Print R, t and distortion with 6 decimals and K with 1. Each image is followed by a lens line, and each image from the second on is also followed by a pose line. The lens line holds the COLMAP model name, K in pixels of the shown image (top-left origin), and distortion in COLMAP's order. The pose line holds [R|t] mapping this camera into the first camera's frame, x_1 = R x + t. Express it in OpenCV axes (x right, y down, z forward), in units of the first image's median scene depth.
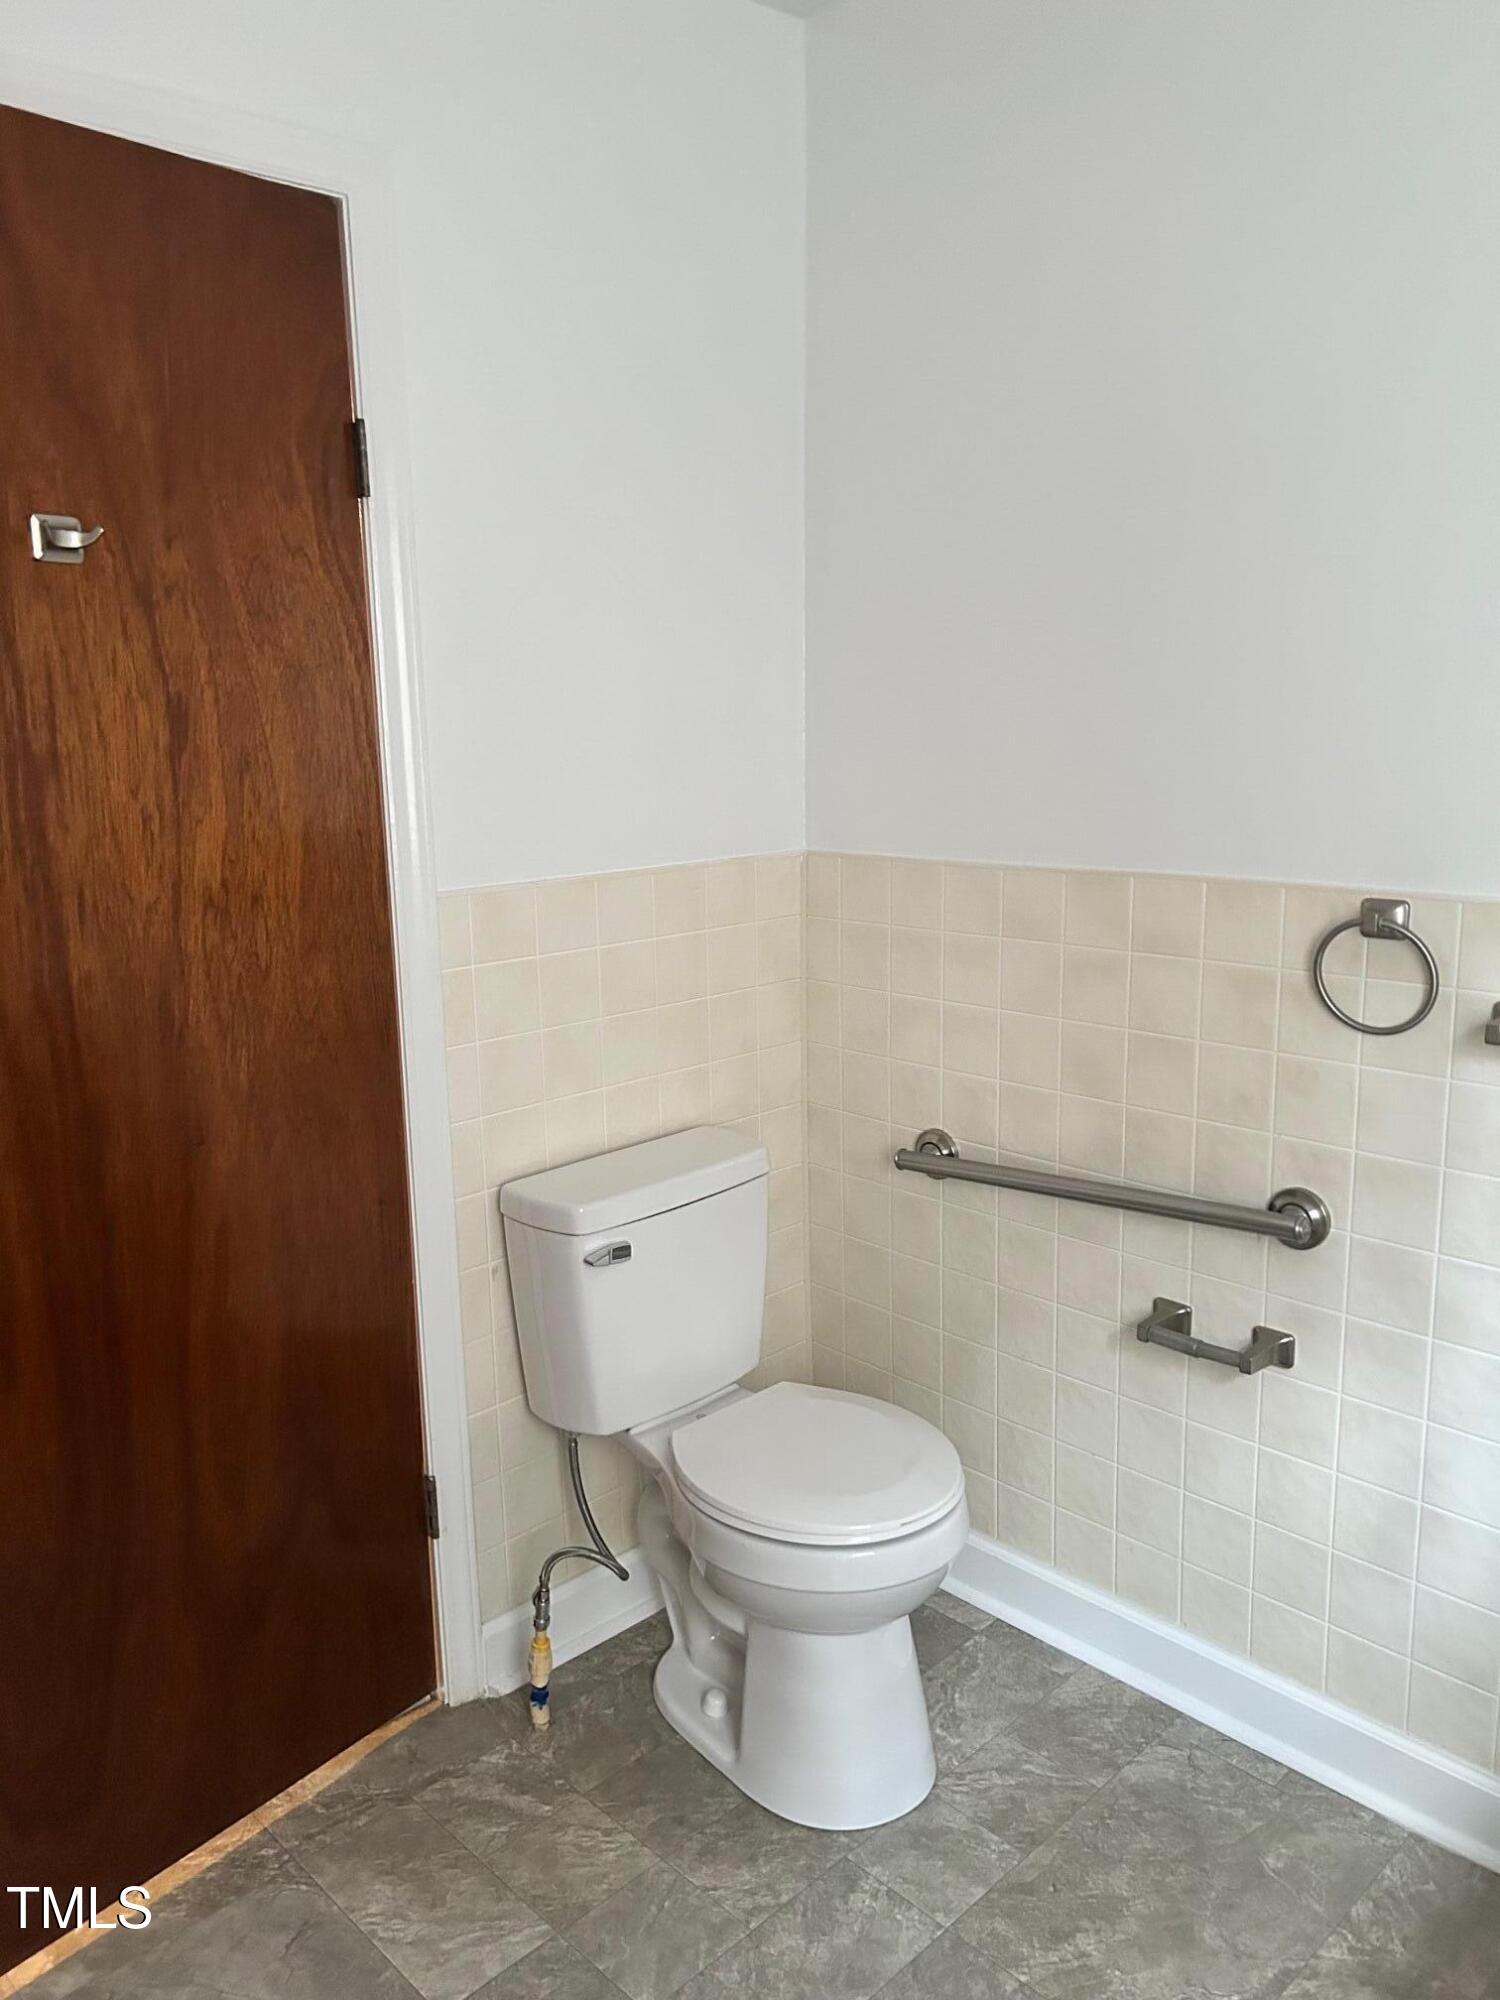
lens RADIAL K [[1504.5, 0, 735.8], [0, 1504.5, 999.9], [0, 0, 1]] dist [0.007194, 0.003765]
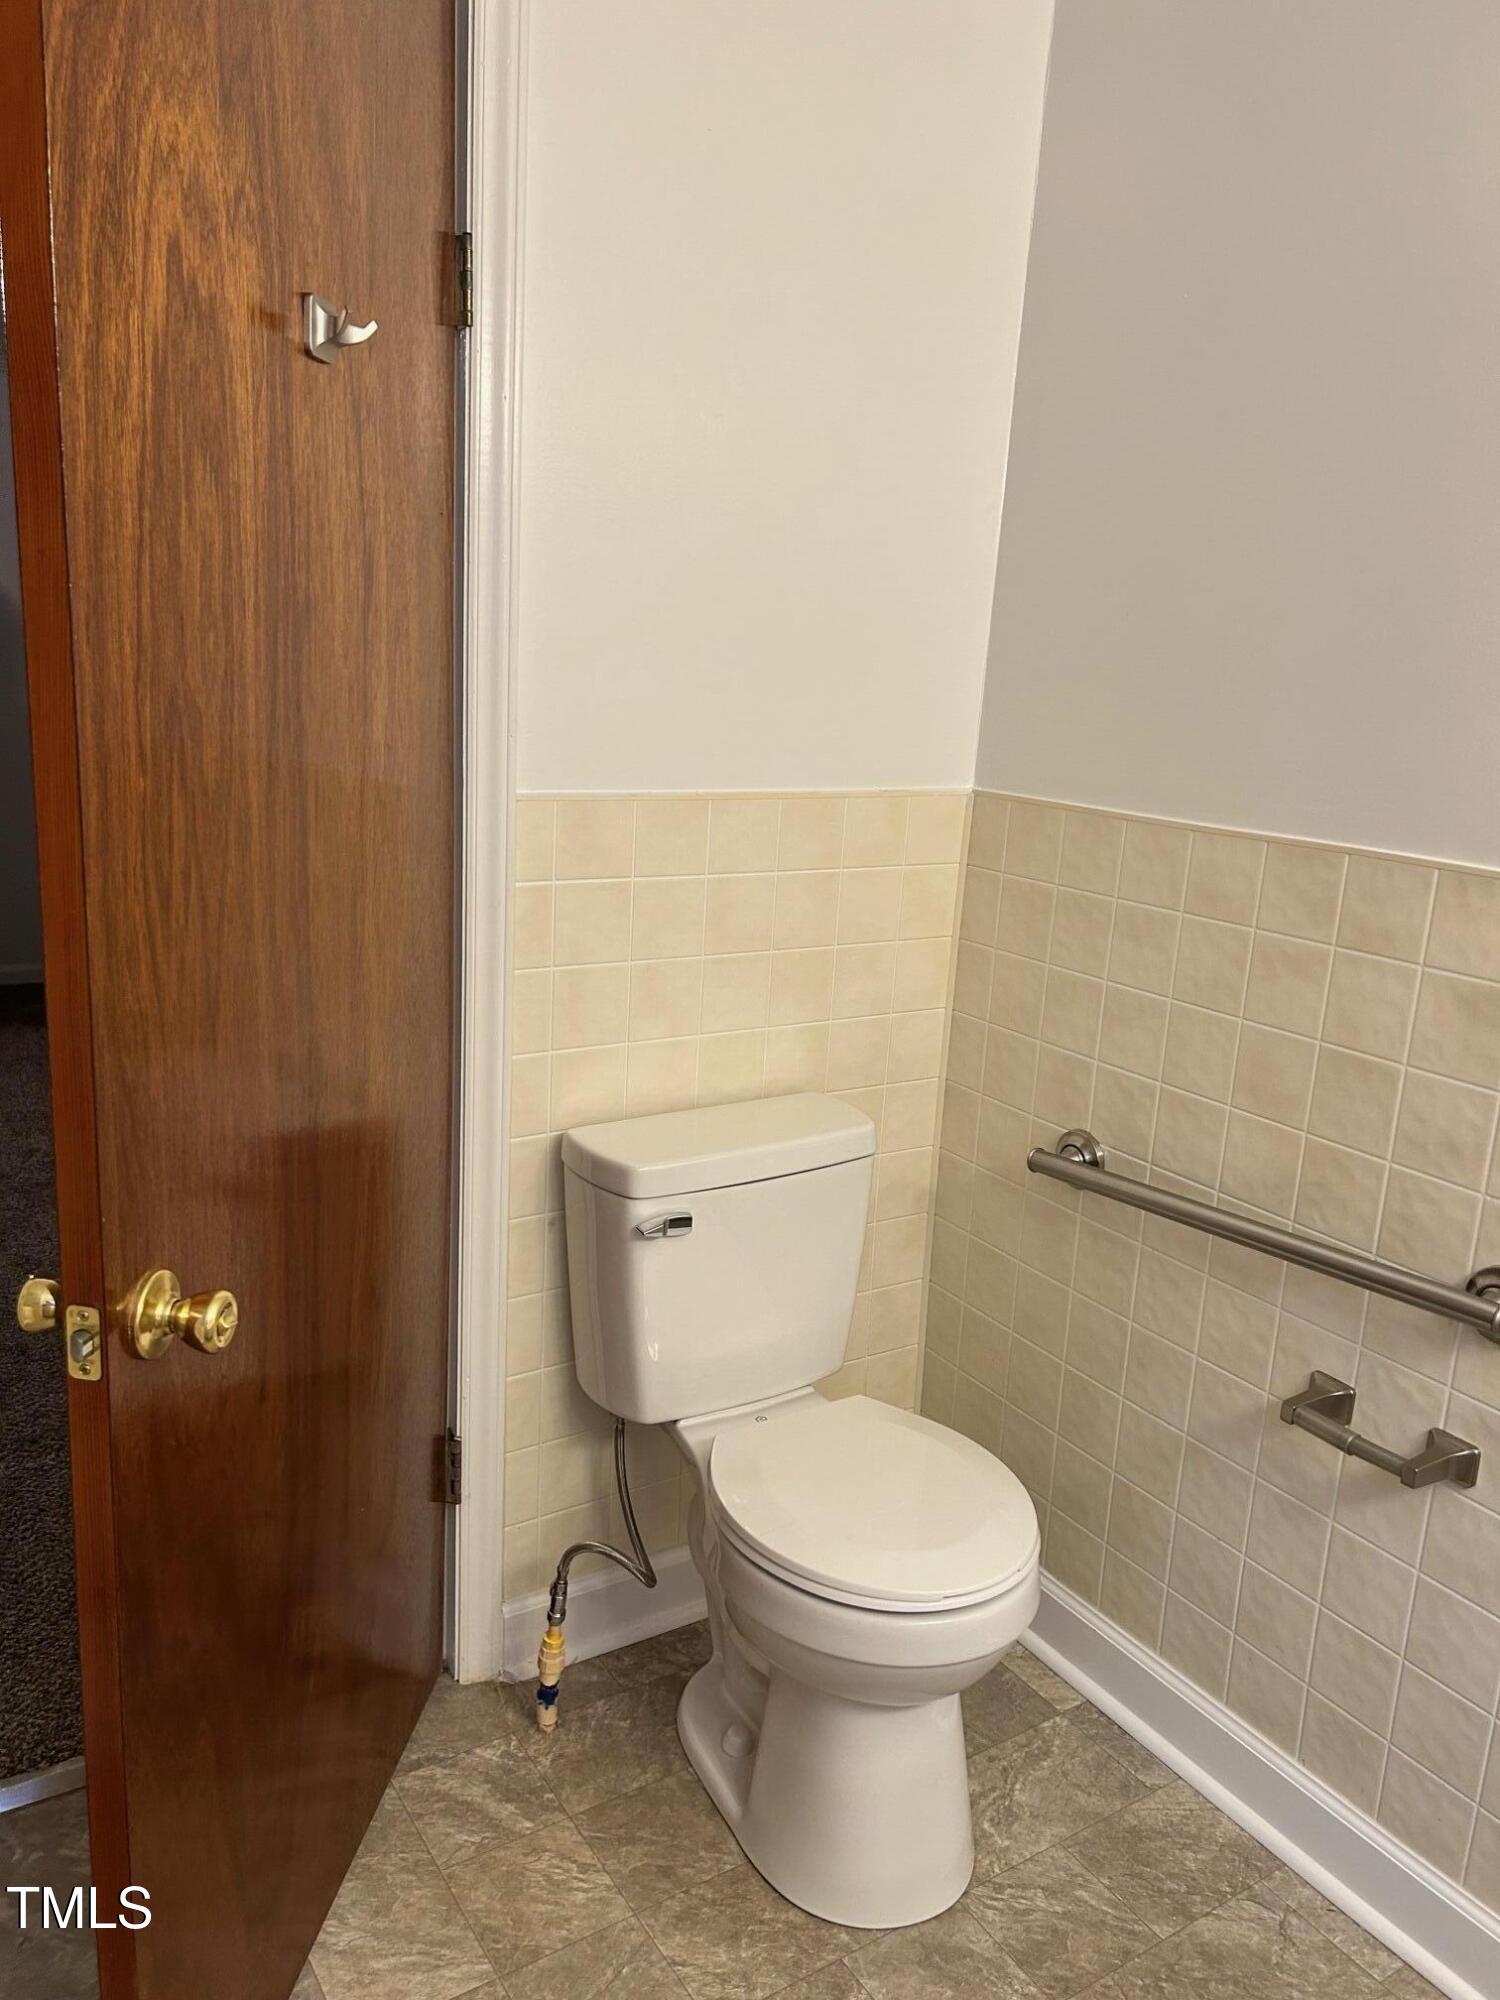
lens RADIAL K [[1485.4, 0, 742.9], [0, 1485.4, 1009.4], [0, 0, 1]] dist [0.044236, -0.054863]
pose [[0.978570, 0.116624, -0.169703, 0.092750], [-0.109052, 0.992606, 0.053310, -0.007016], [0.174666, -0.033661, 0.984052, 0.157510]]
